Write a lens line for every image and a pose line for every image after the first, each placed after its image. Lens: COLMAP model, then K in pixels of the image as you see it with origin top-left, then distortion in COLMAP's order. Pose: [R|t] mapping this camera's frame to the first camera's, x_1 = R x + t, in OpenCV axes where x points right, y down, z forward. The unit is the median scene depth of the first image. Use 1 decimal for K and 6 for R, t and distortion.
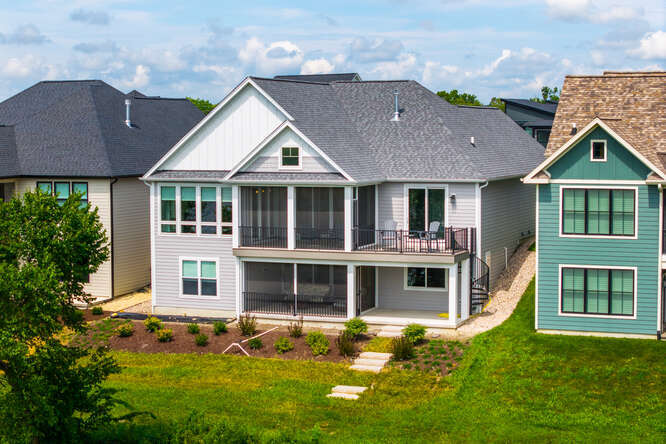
lens RADIAL K [[1577.0, 0, 330.9], [0, 1577.0, 223.9], [0, 0, 1]] dist [-0.148194, 0.000000]
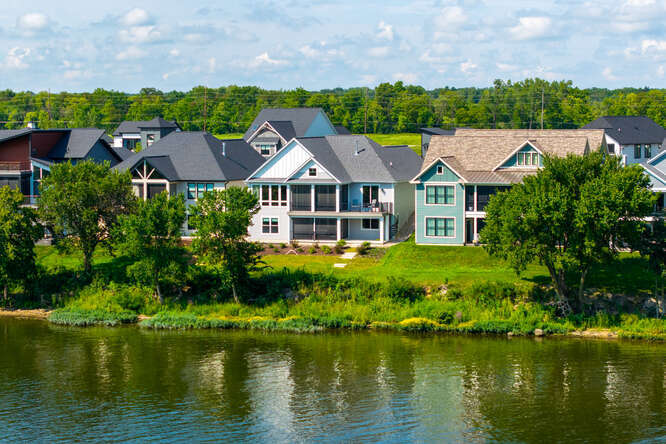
lens RADIAL K [[1577.0, 0, 332.5], [0, 1577.0, 220.8], [0, 0, 1]] dist [-0.148194, 0.000000]
pose [[0.999315, -0.002632, 0.036917, -0.082737], [0.002713, 0.999994, -0.002143, 0.034660], [-0.036911, 0.002242, 0.999316, -1.335749]]
